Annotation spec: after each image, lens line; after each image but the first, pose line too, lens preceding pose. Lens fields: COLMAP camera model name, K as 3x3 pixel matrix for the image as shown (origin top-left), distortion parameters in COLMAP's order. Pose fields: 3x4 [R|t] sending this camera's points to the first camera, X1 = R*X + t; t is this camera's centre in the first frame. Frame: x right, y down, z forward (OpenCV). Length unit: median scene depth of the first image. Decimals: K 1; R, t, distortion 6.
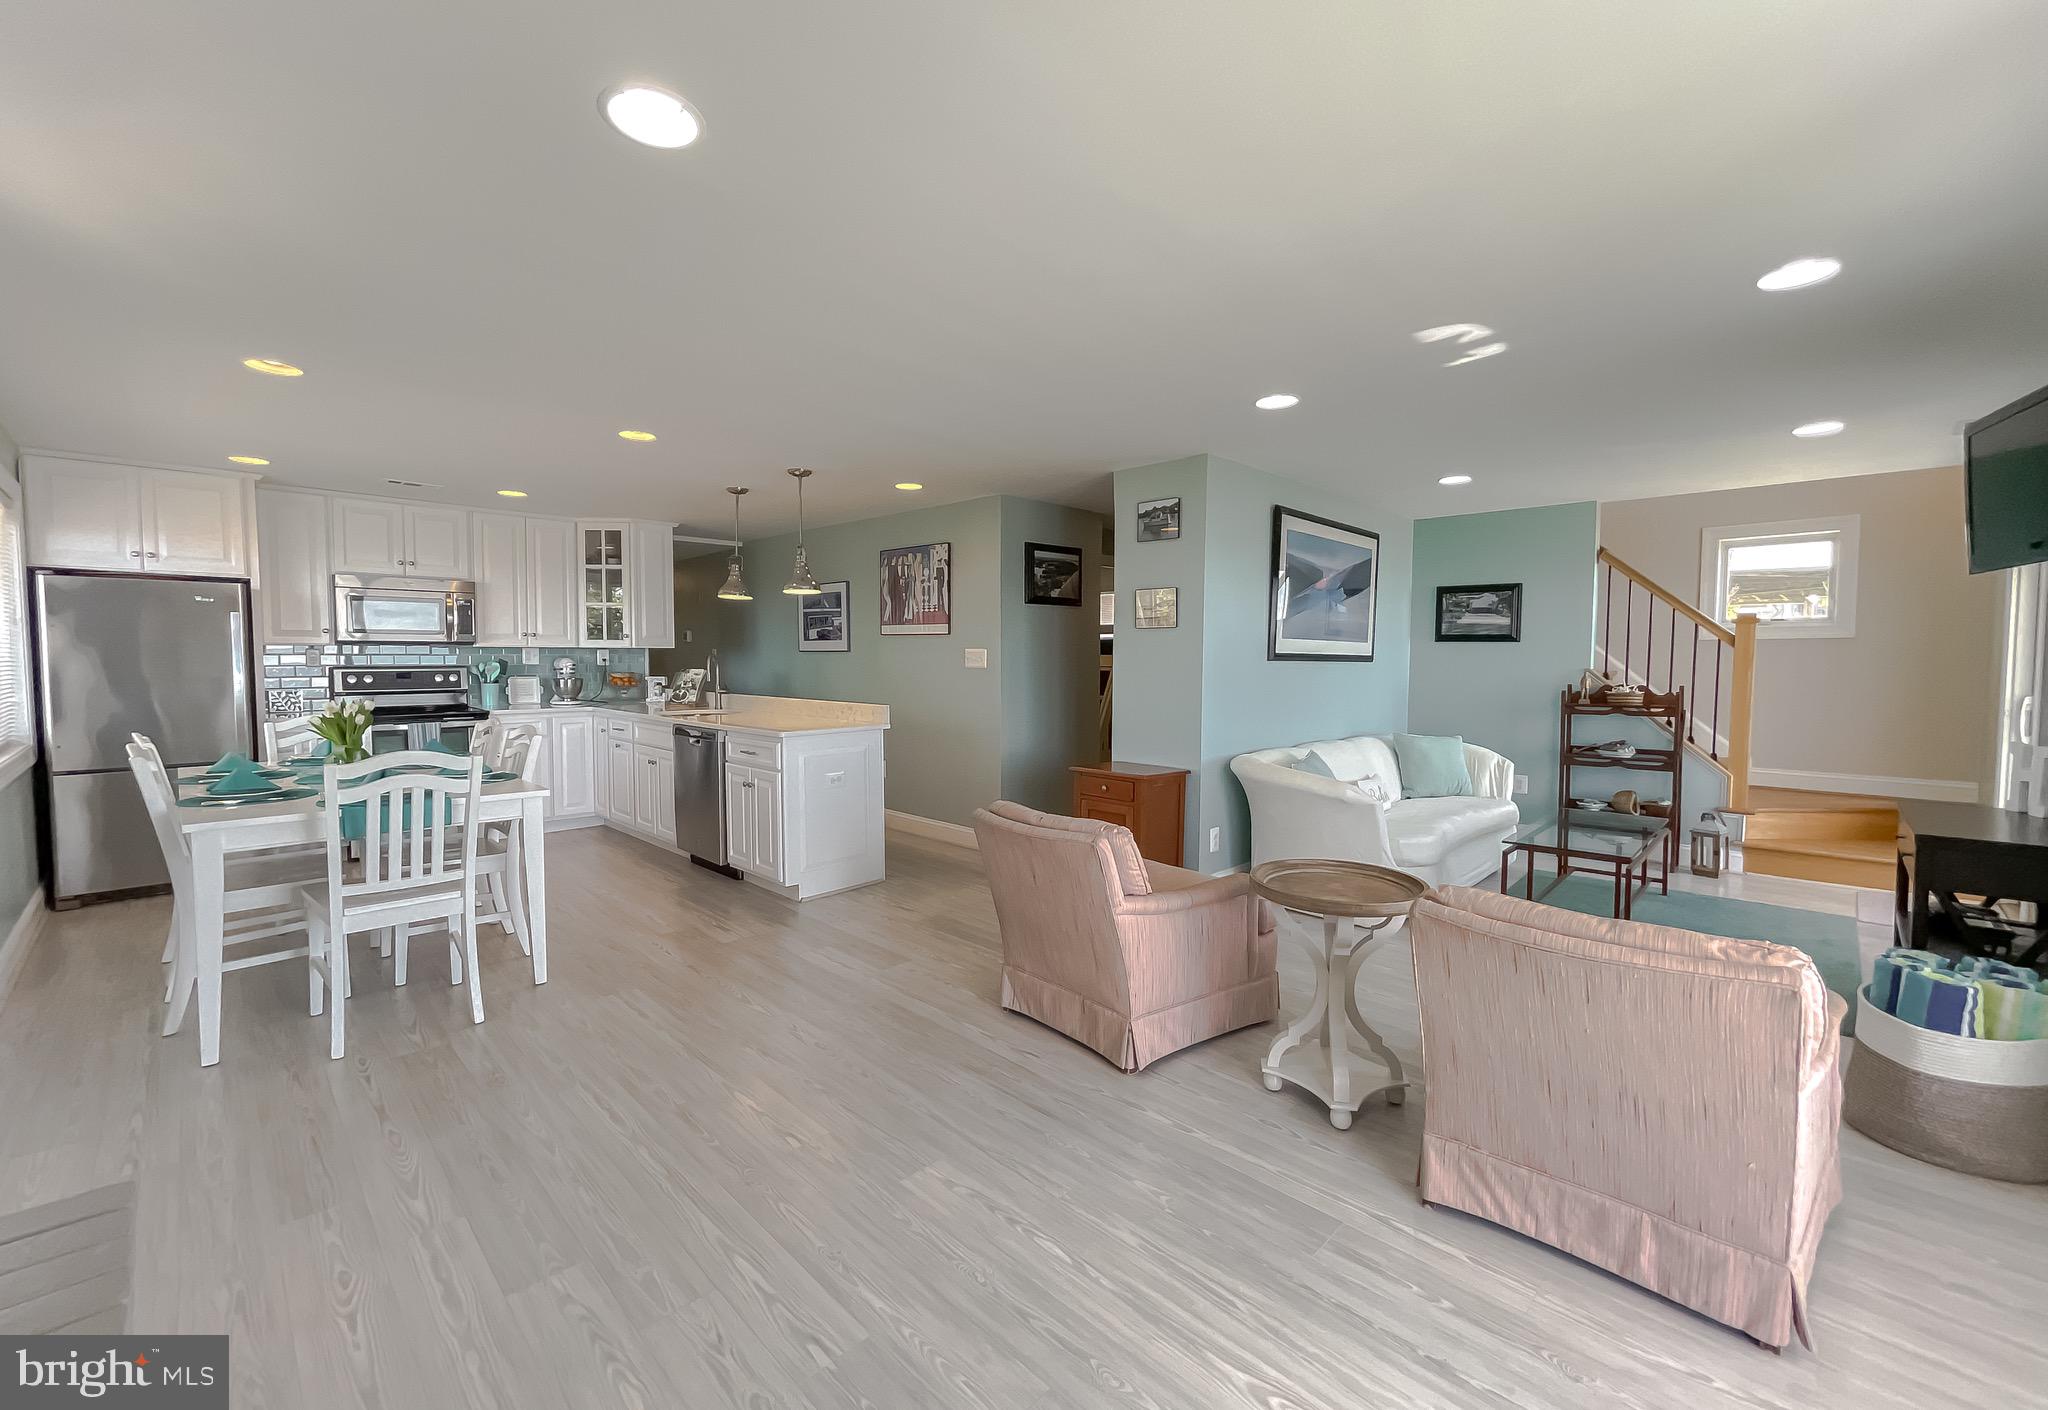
lens RADIAL K [[837.5, 0, 1019.6], [0, 837.5, 690.7], [0, 0, 1]] dist [0.000737, 0.000271]
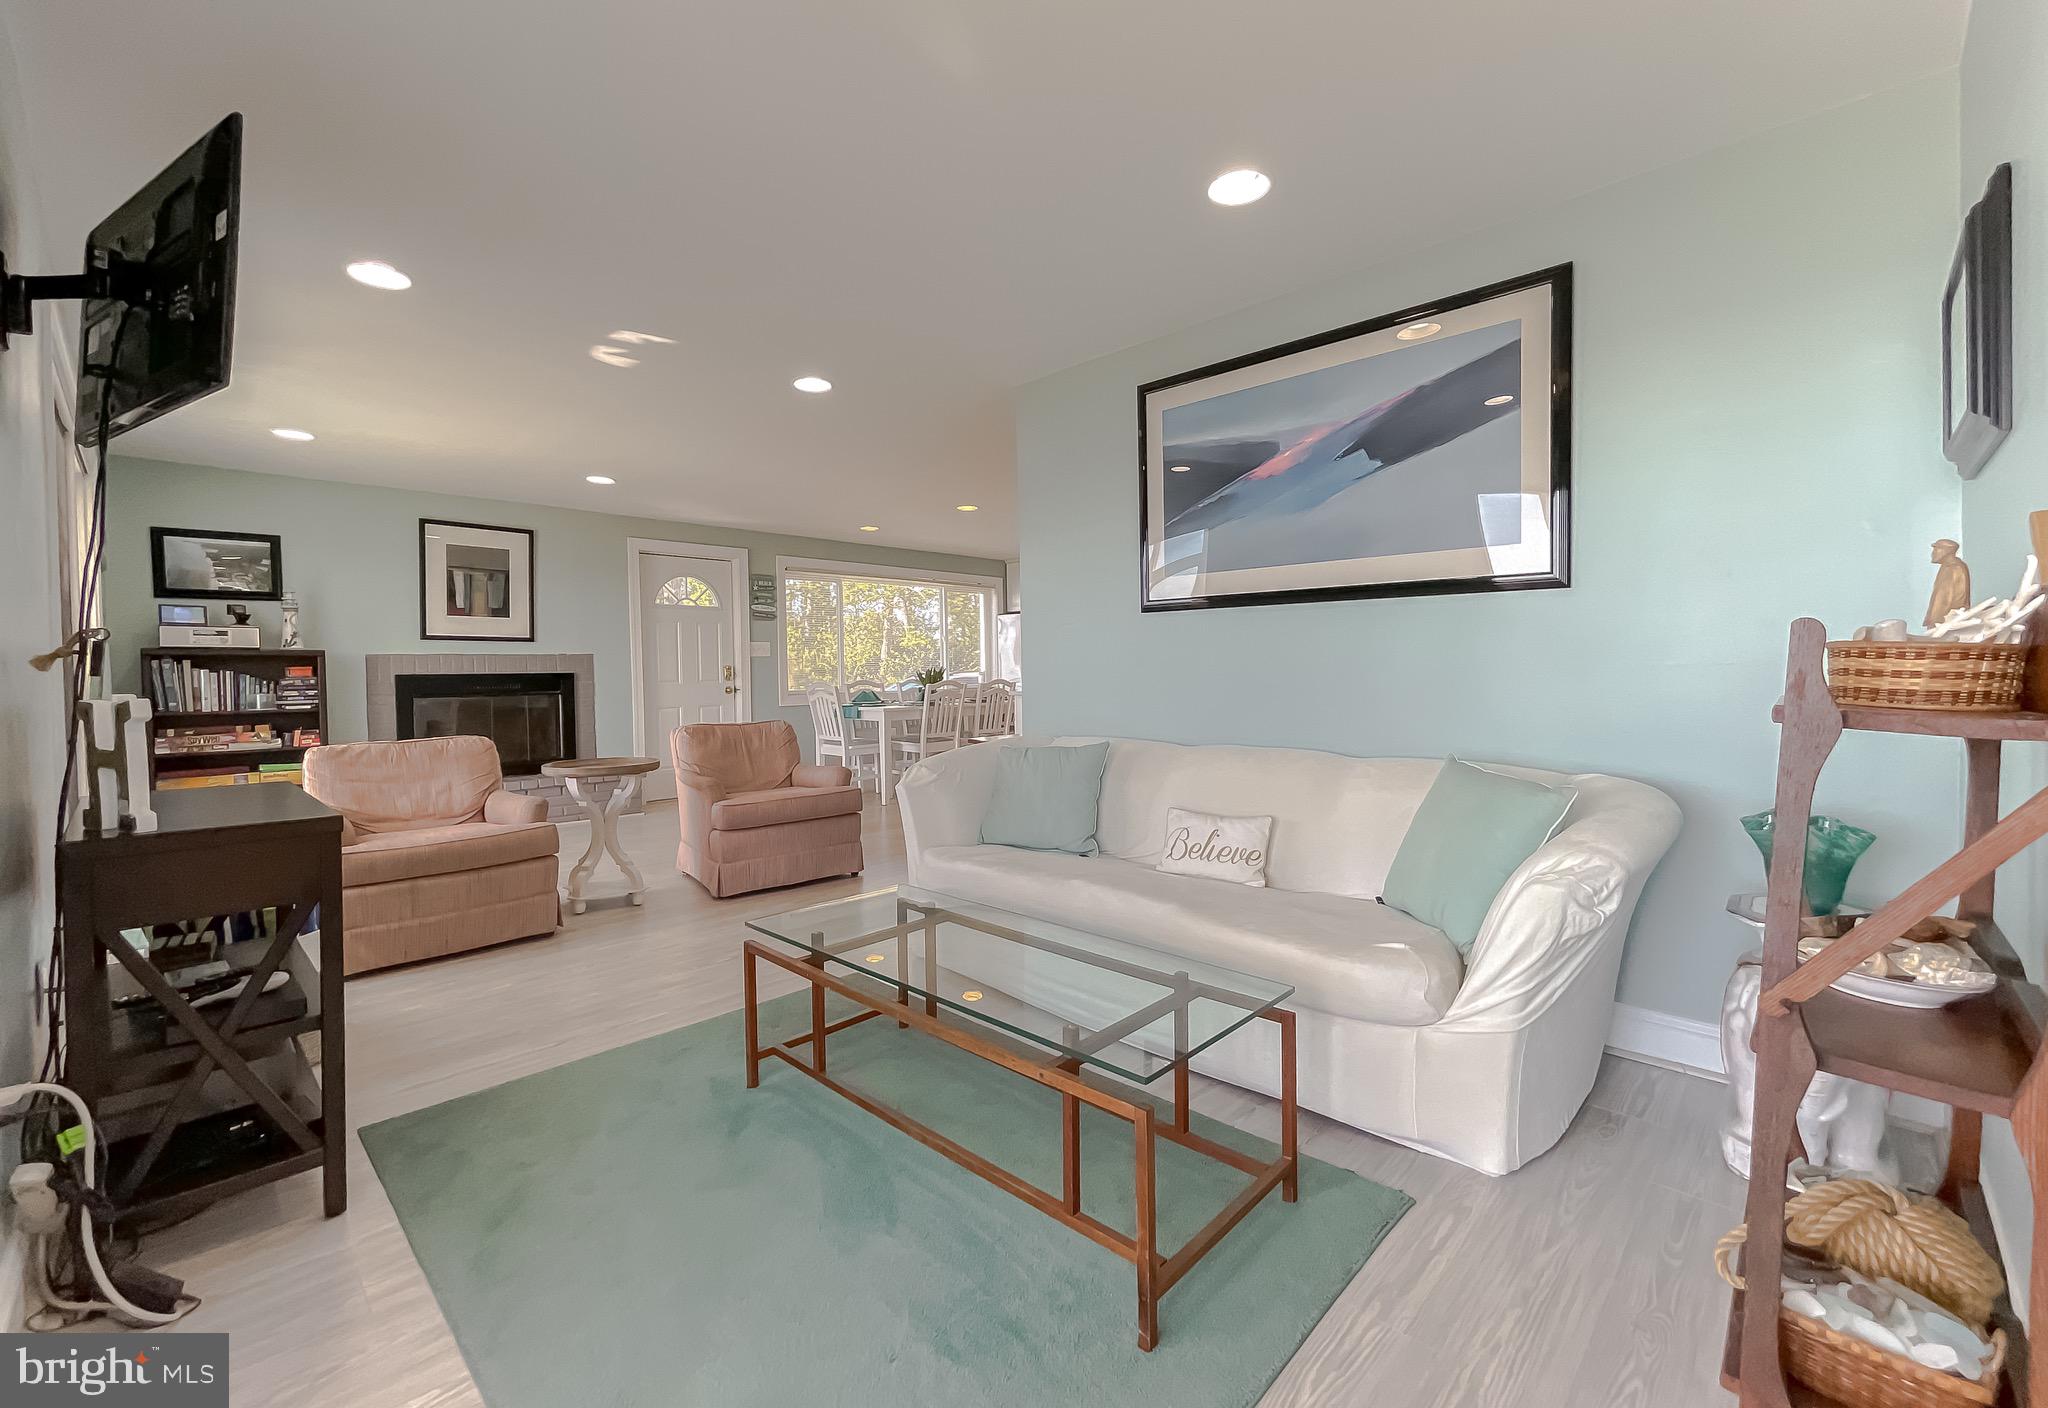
lens RADIAL K [[837.5, 0, 1019.6], [0, 837.5, 689.7], [0, 0, 1]] dist [0.000737, 0.000271]
pose [[0.017356, 0.016270, -0.999717, 0.660856], [-0.035826, 0.999236, 0.015640, 0.014607], [0.999207, 0.035545, 0.017926, 0.587863]]
